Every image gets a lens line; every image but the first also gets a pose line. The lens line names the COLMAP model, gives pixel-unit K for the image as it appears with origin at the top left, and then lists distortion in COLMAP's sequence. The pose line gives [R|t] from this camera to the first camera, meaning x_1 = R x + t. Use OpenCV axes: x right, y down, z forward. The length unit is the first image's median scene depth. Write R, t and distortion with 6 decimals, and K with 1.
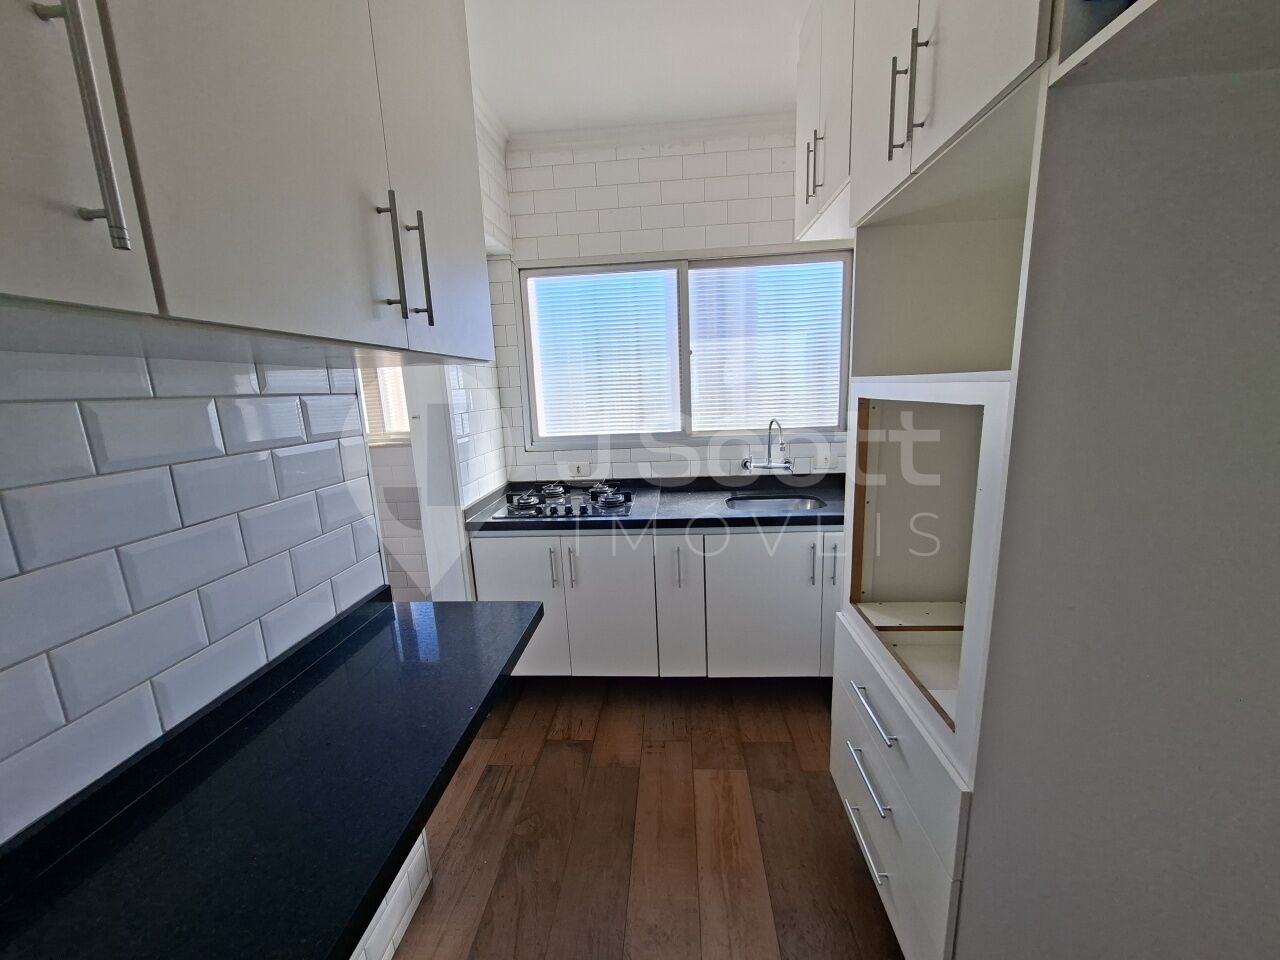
lens RADIAL K [[502.0, 0, 640.5], [0, 502.0, 485.7], [0, 0, 1]] dist [-0.004186, 0.000373]
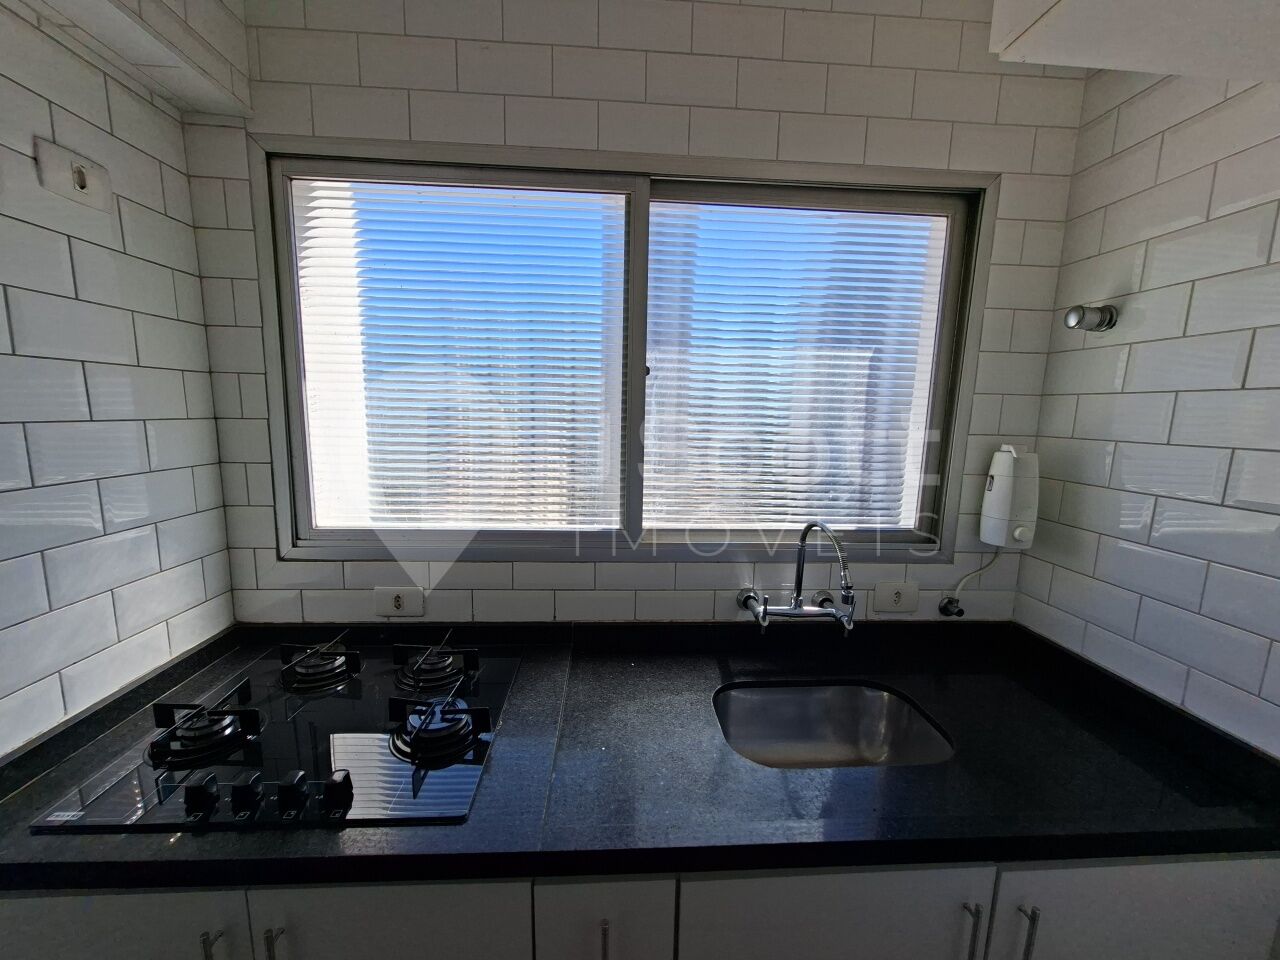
lens RADIAL K [[502.0, 0, 640.5], [0, 502.0, 485.7], [0, 0, 1]] dist [-0.004186, 0.000373]
pose [[0.989755, 0.042786, 0.136213, 0.032623], [-0.036699, 0.998226, -0.046893, -0.133107], [-0.137978, 0.041413, 0.989569, 0.529534]]
